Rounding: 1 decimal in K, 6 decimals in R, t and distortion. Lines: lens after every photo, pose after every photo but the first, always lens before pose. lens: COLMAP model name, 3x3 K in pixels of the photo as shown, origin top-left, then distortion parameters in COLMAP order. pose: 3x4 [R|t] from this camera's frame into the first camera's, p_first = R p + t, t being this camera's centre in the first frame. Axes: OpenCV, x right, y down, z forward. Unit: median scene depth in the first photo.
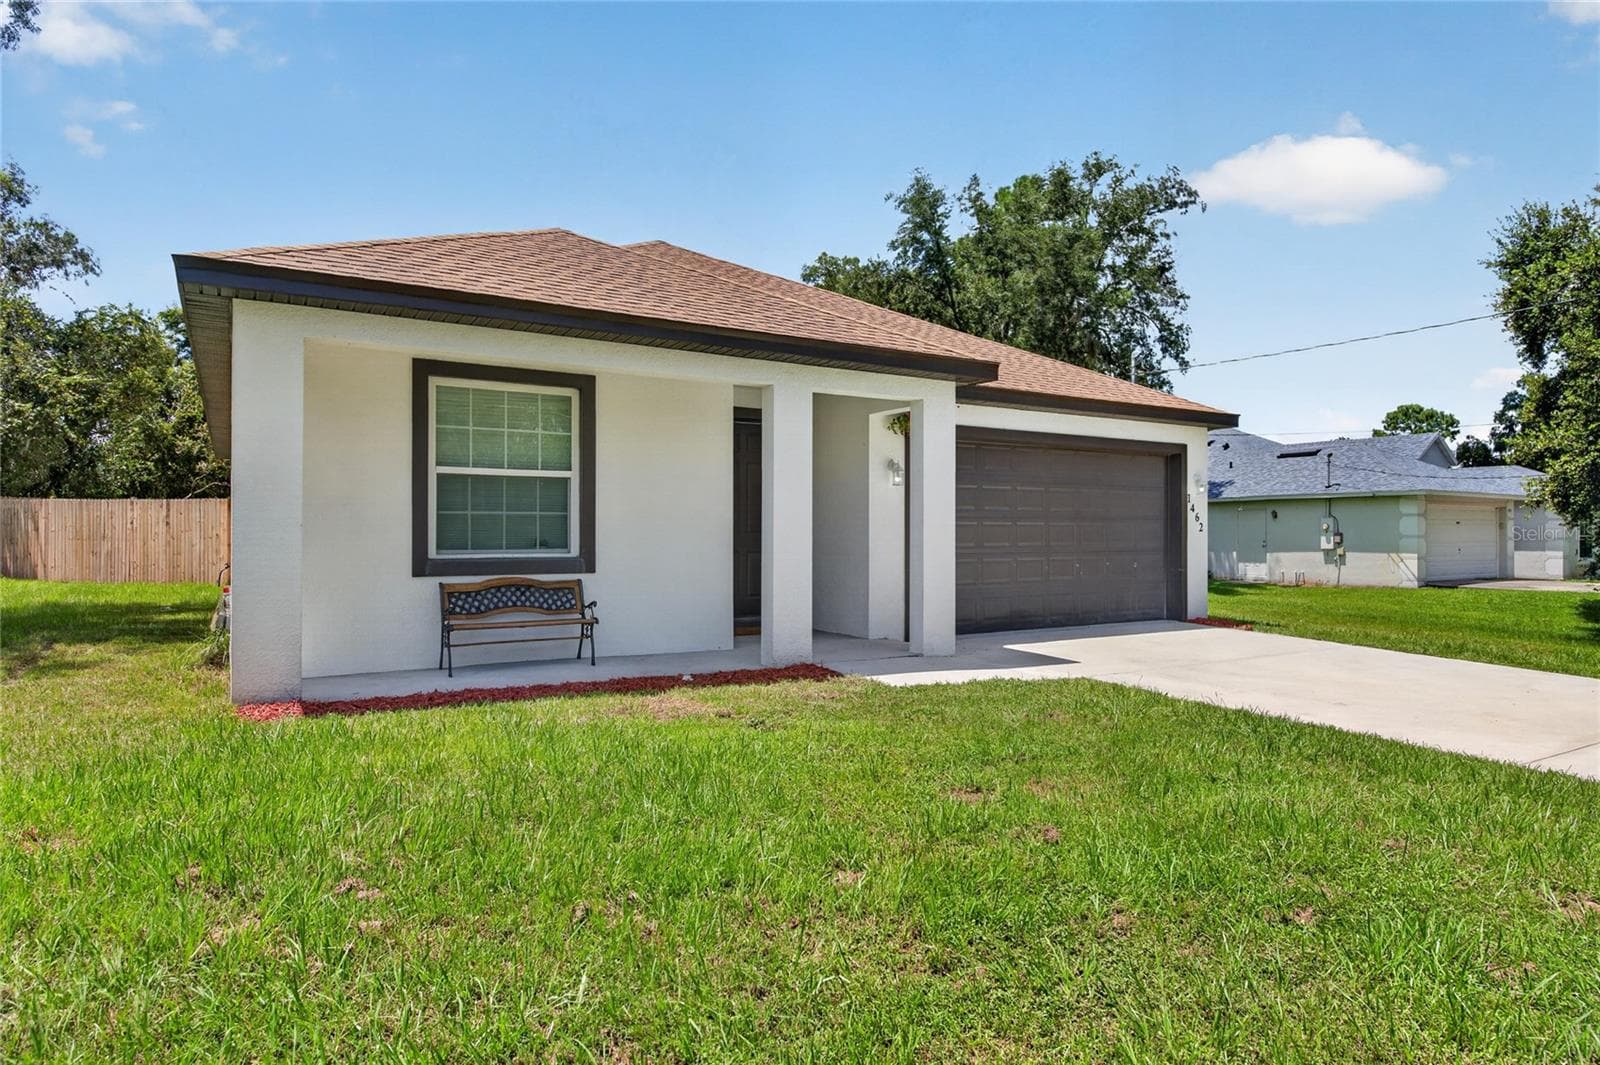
lens RADIAL K [[906.3, 0, 801.1], [0, 906.3, 542.9], [0, 0, 1]] dist [0.001799, -0.011929]
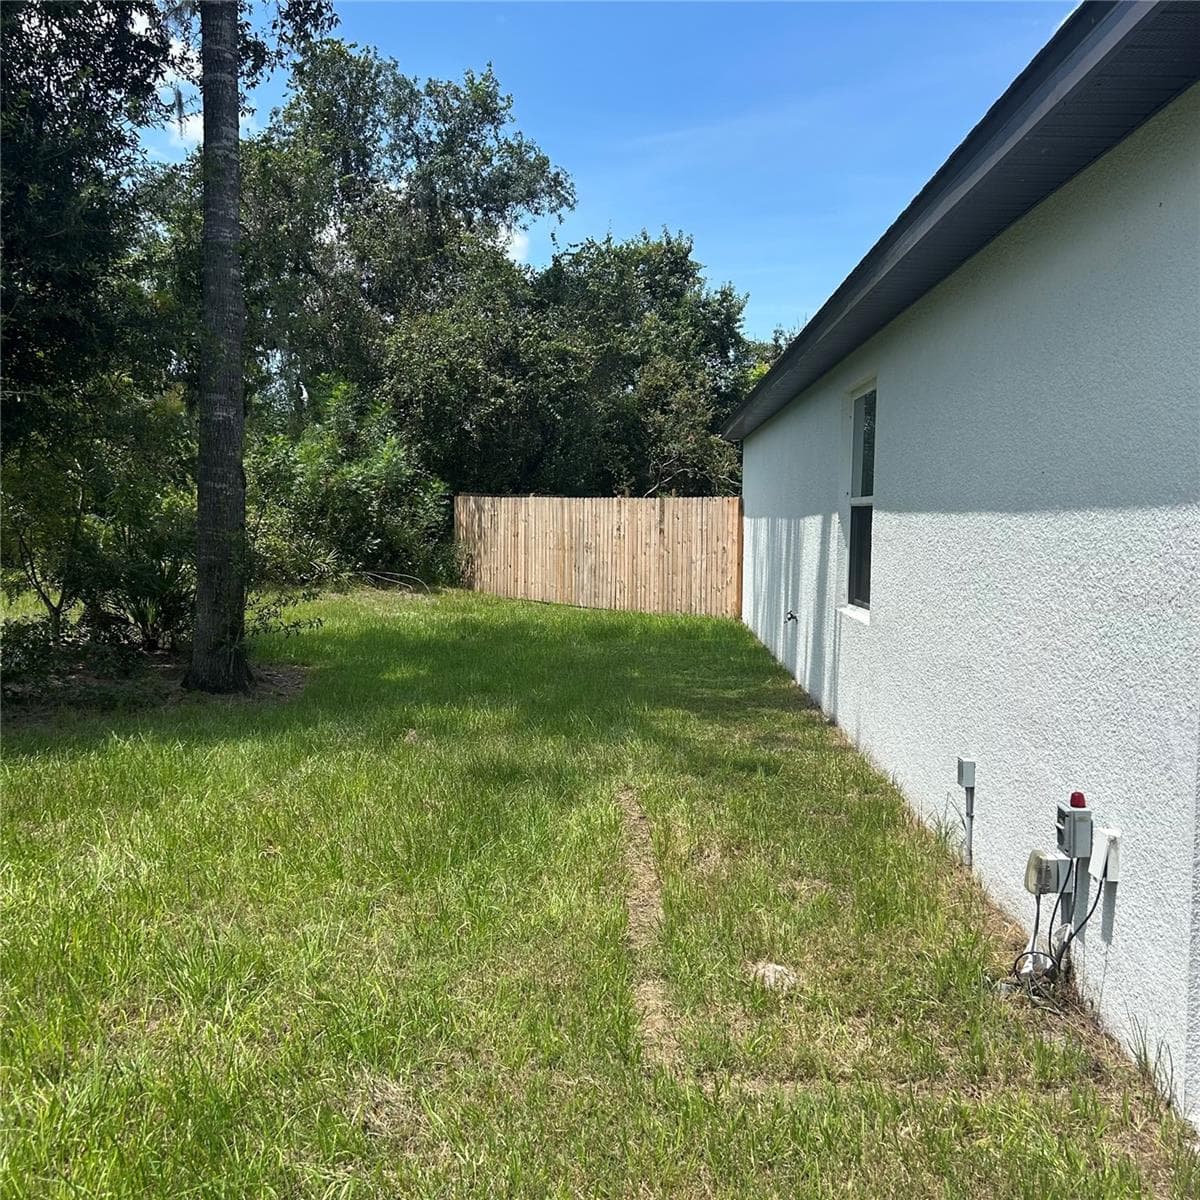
lens RADIAL K [[1157.3, 0, 600.0], [0, 1157.3, 600.0], [0, 0, 1]] dist [0.164628, -0.338840]
pose [[0.826215, 0.043793, -0.561650, -0.470806], [-0.009561, 0.997920, 0.063745, -0.056568], [0.563273, -0.047297, 0.824916, 0.431092]]
